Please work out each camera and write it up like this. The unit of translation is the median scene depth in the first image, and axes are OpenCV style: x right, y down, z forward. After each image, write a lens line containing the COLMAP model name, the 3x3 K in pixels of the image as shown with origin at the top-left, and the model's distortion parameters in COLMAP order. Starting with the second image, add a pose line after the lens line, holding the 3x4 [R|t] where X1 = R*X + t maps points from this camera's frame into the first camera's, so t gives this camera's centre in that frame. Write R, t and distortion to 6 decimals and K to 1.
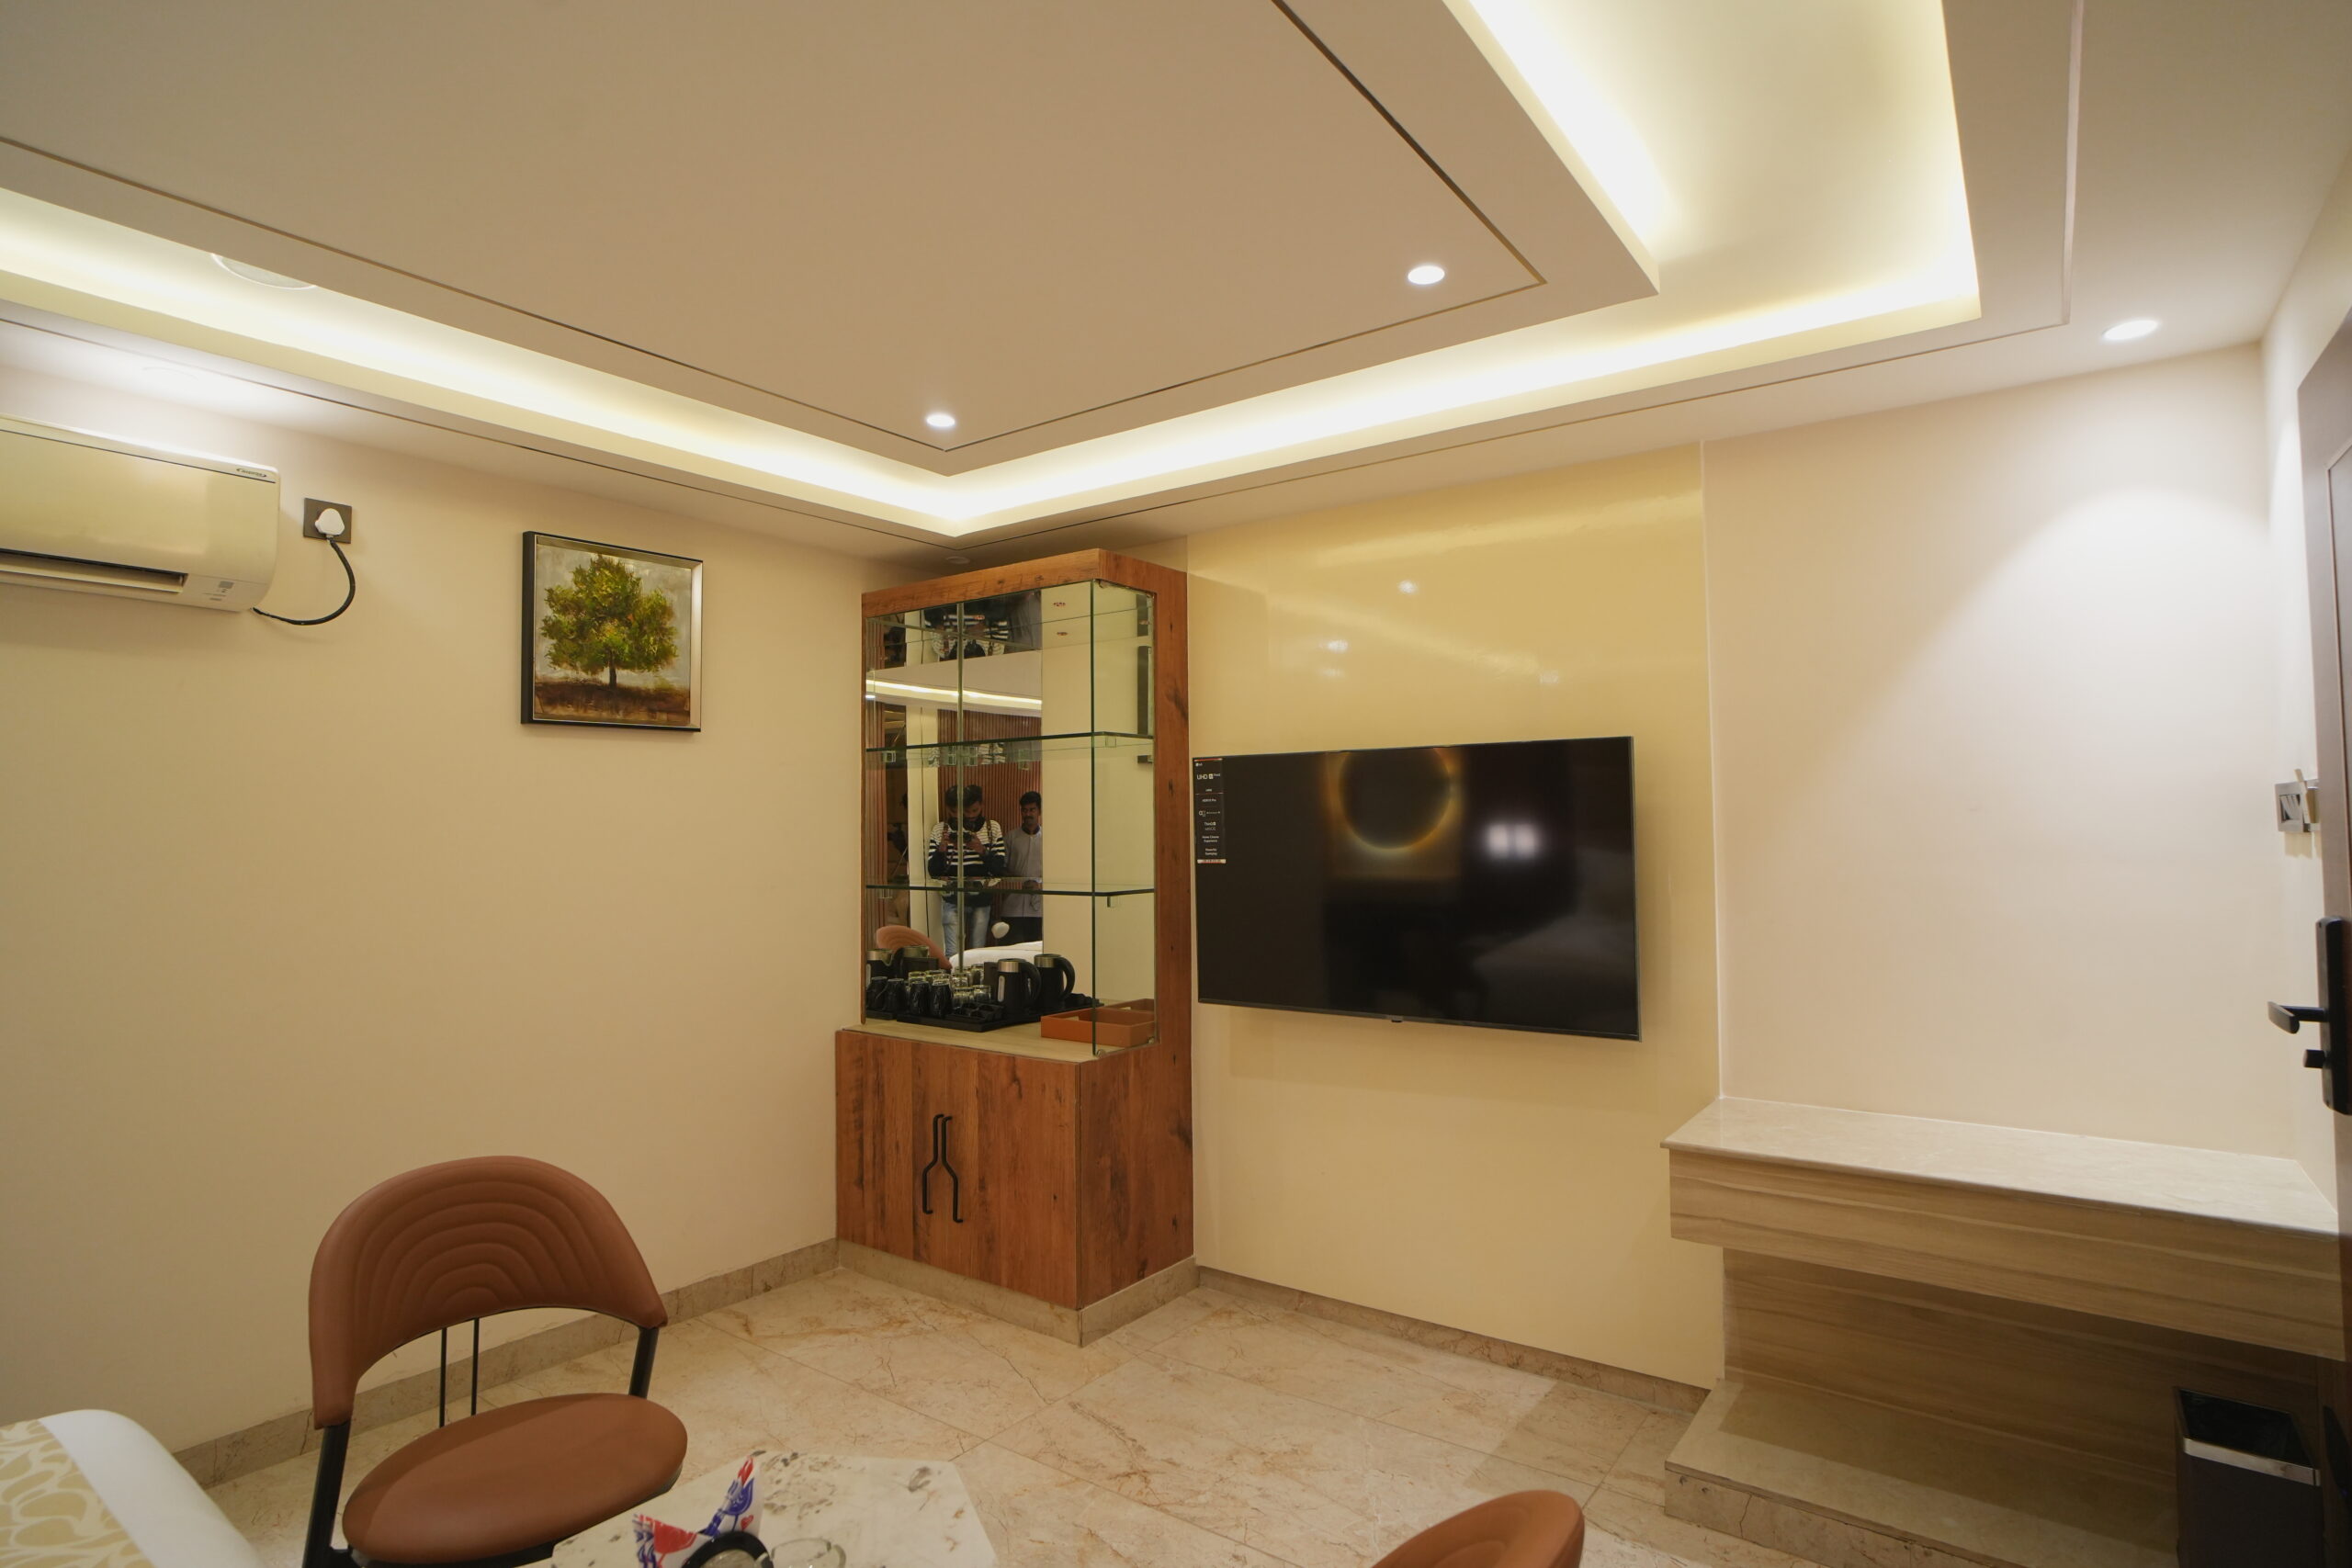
lens RADIAL K [[1213.1, 0, 1174.4], [0, 1213.1, 774.9], [0, 0, 1]] dist [-0.056422, 0.028132]
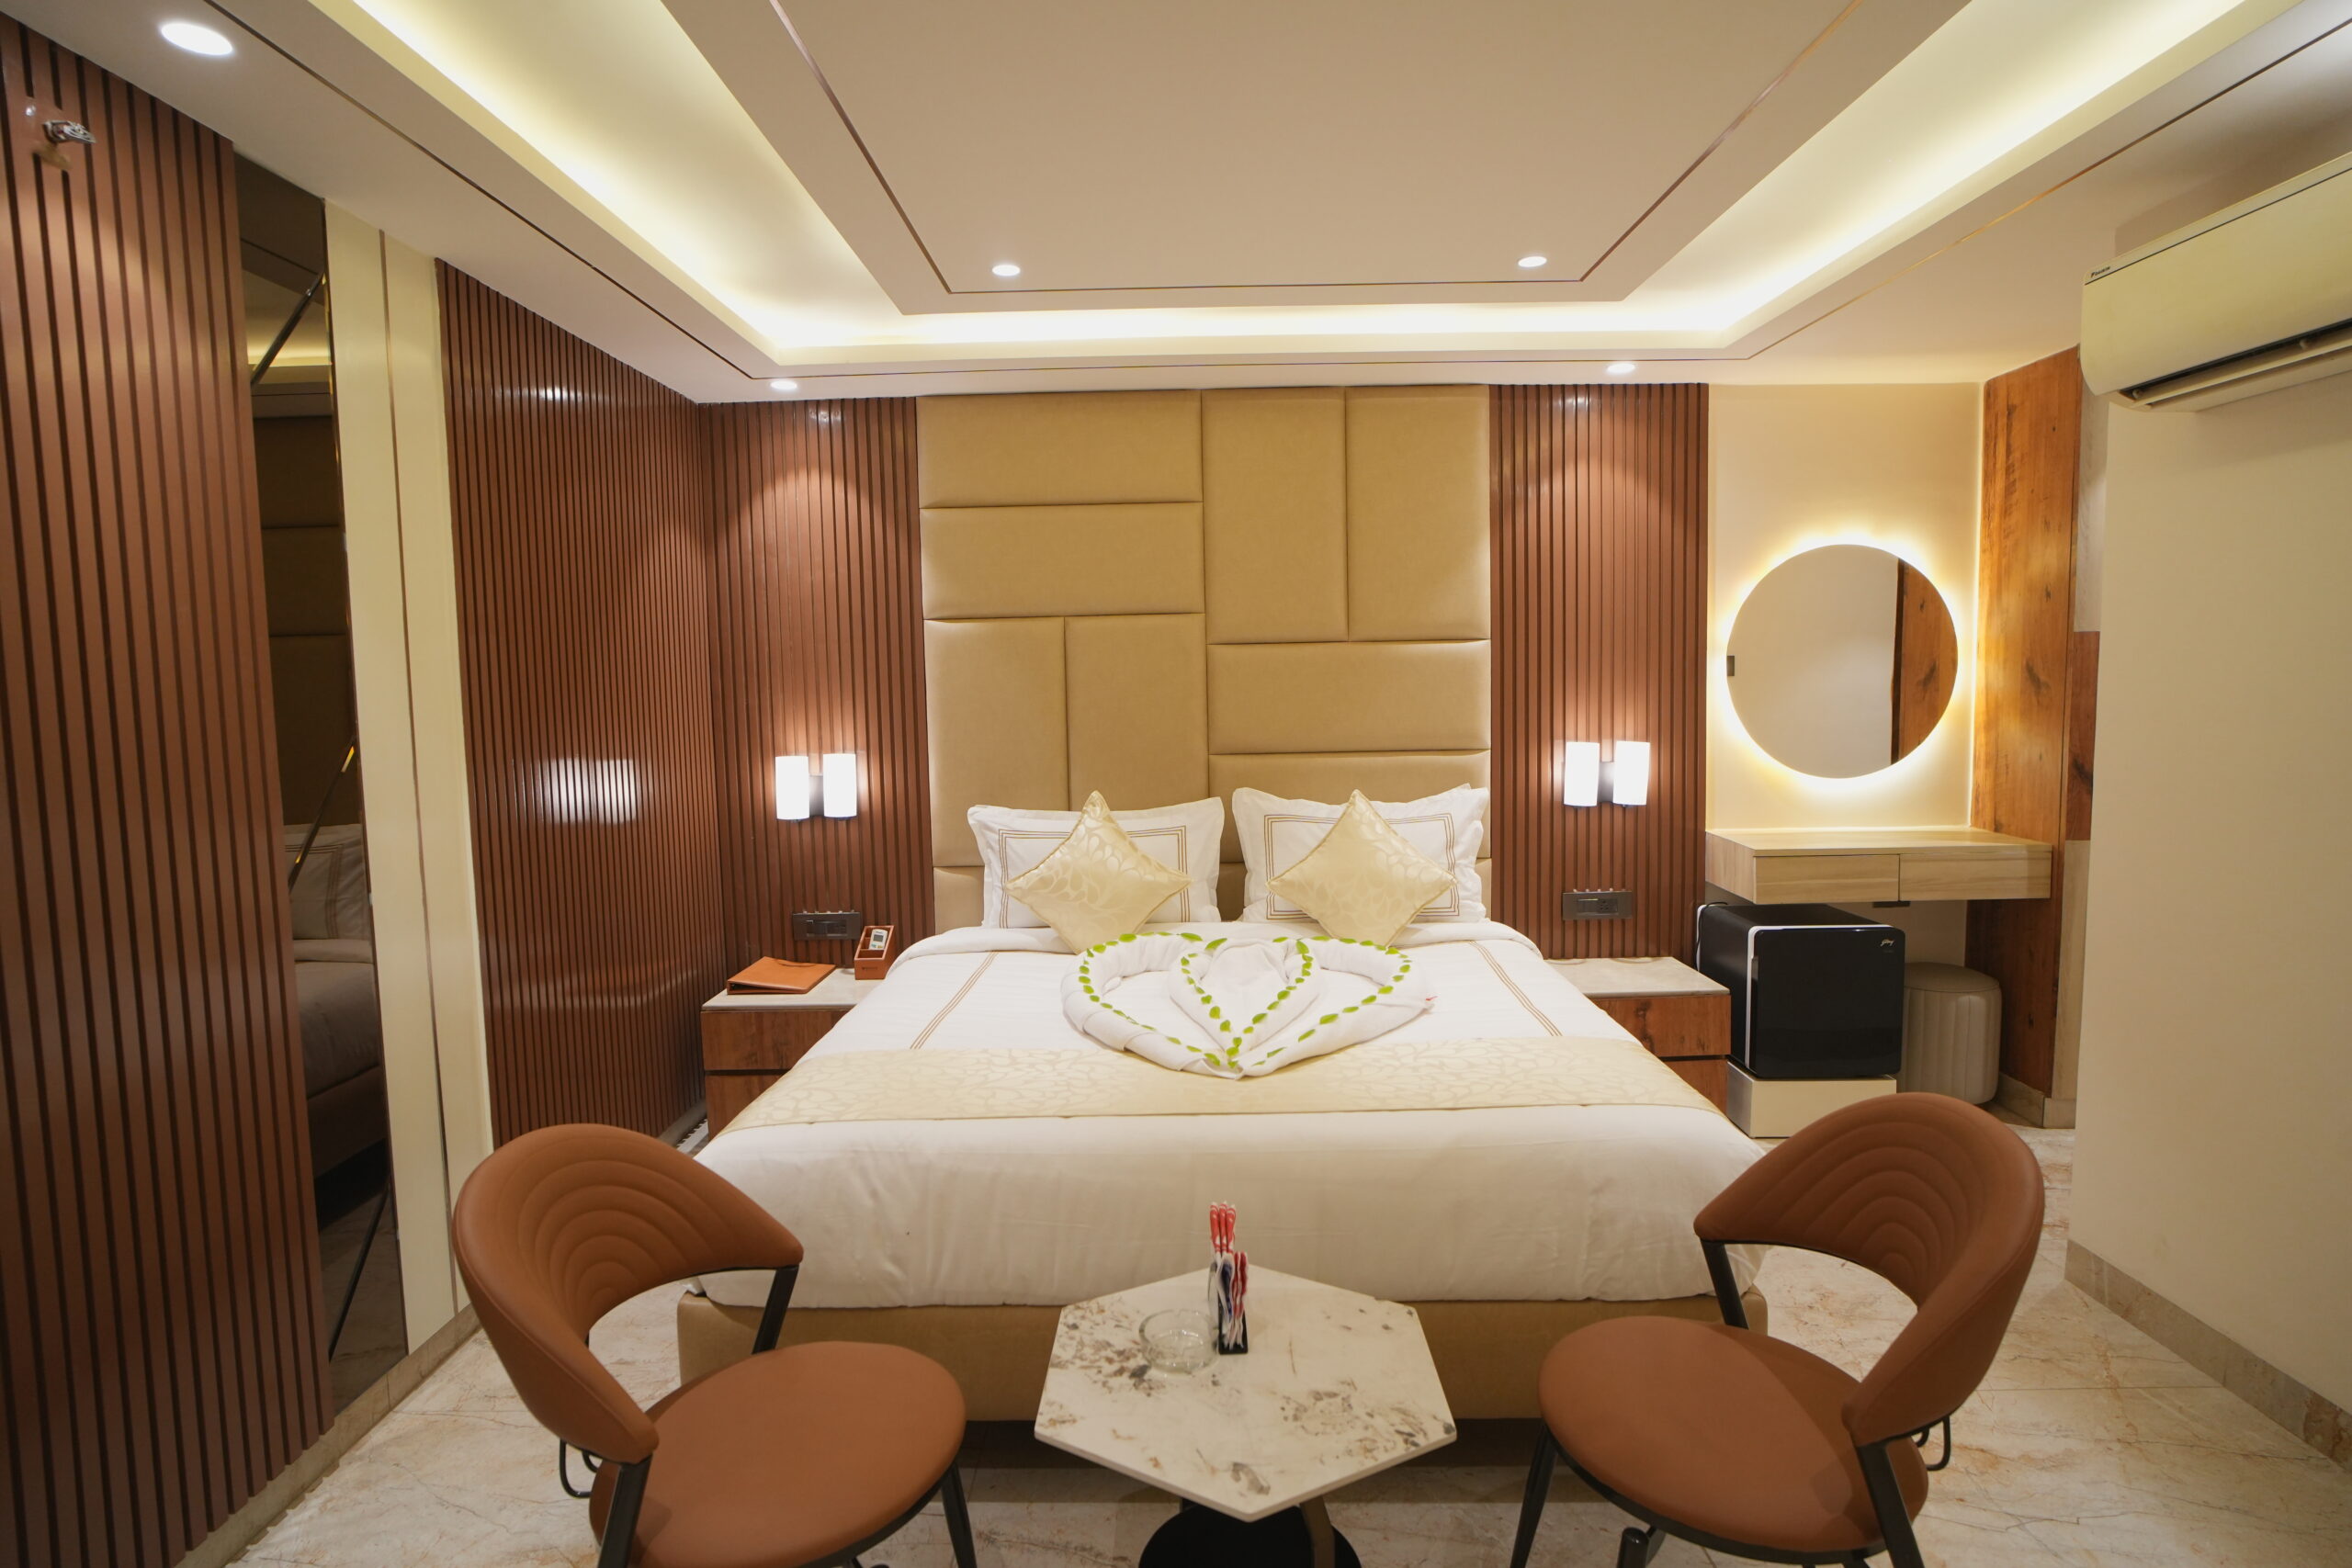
lens RADIAL K [[1212.1, 0, 1174.0], [0, 1212.1, 773.4], [0, 0, 1]] dist [-0.055516, 0.030647]
pose [[-0.810150, 0.070213, -0.582003, 0.134542], [0.052906, 0.997507, 0.046694, 0.030670], [0.583831, 0.007037, -0.811845, 0.799179]]
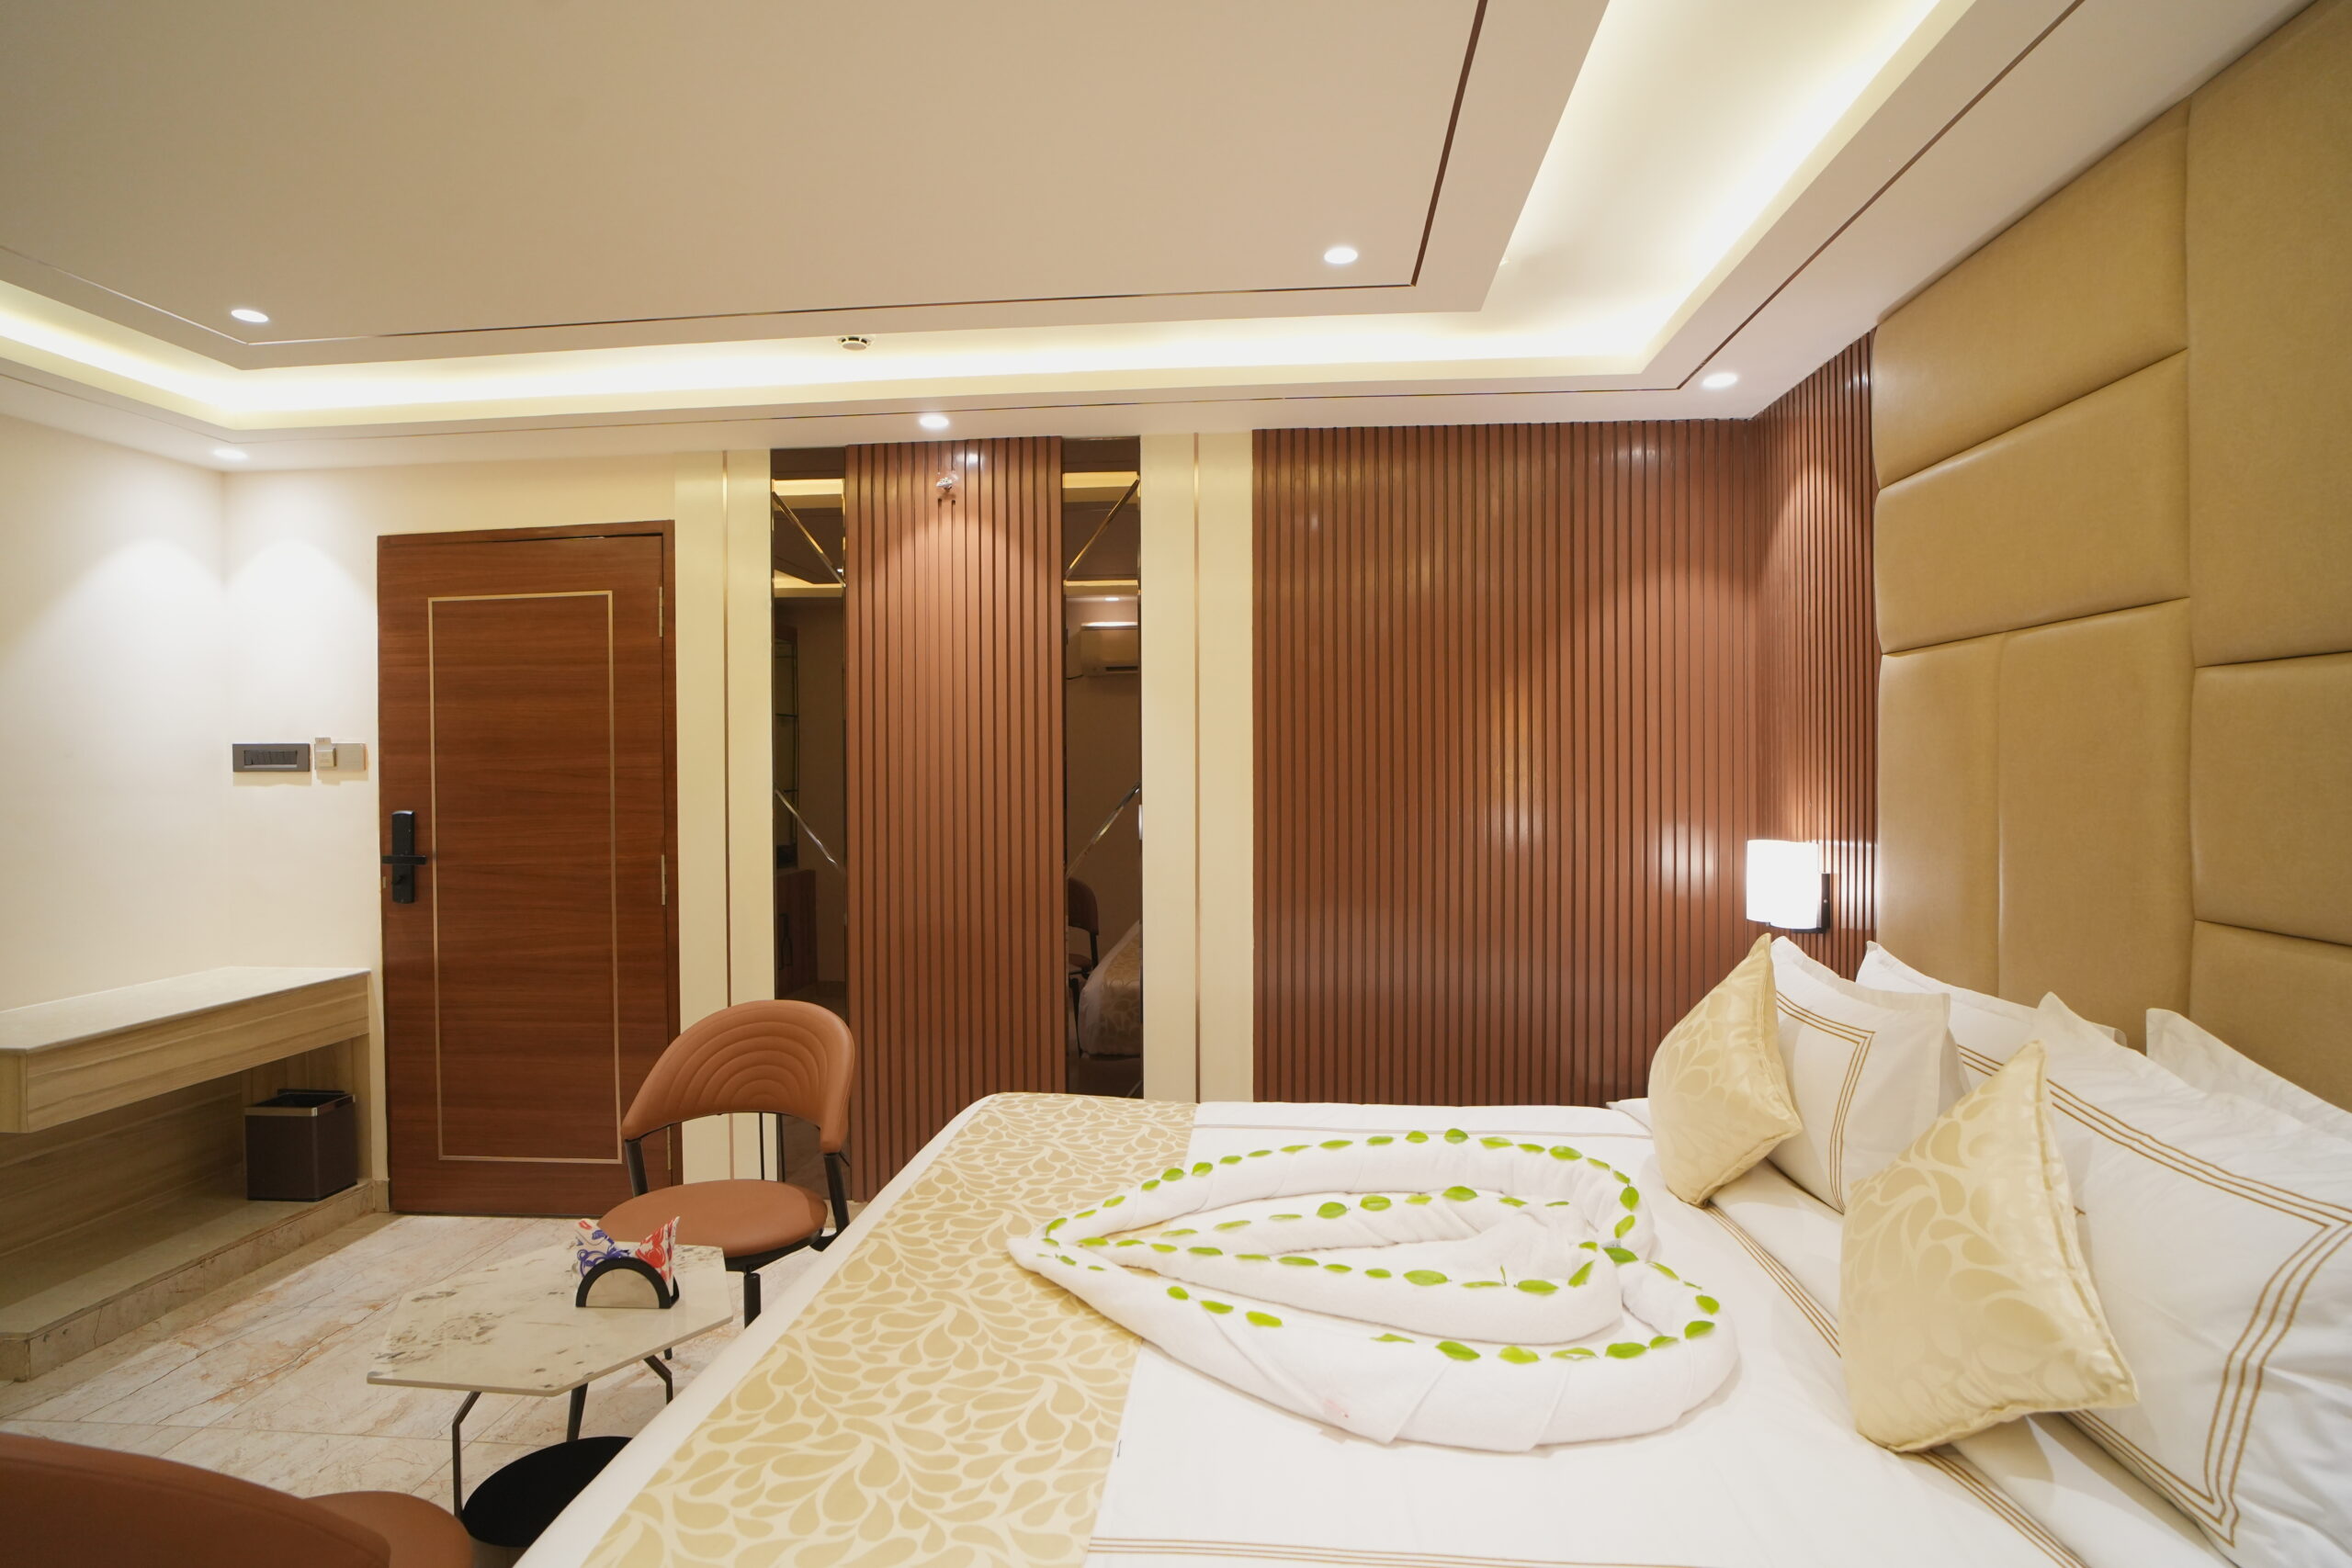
lens RADIAL K [[1212.3, 0, 1172.9], [0, 1212.3, 768.5], [0, 0, 1]] dist [-0.056768, 0.028138]
pose [[-0.519377, 0.005315, 0.854529, -0.800342], [-0.028550, 0.999314, -0.023568, 0.029408], [-0.854068, -0.036637, -0.518869, 0.489814]]
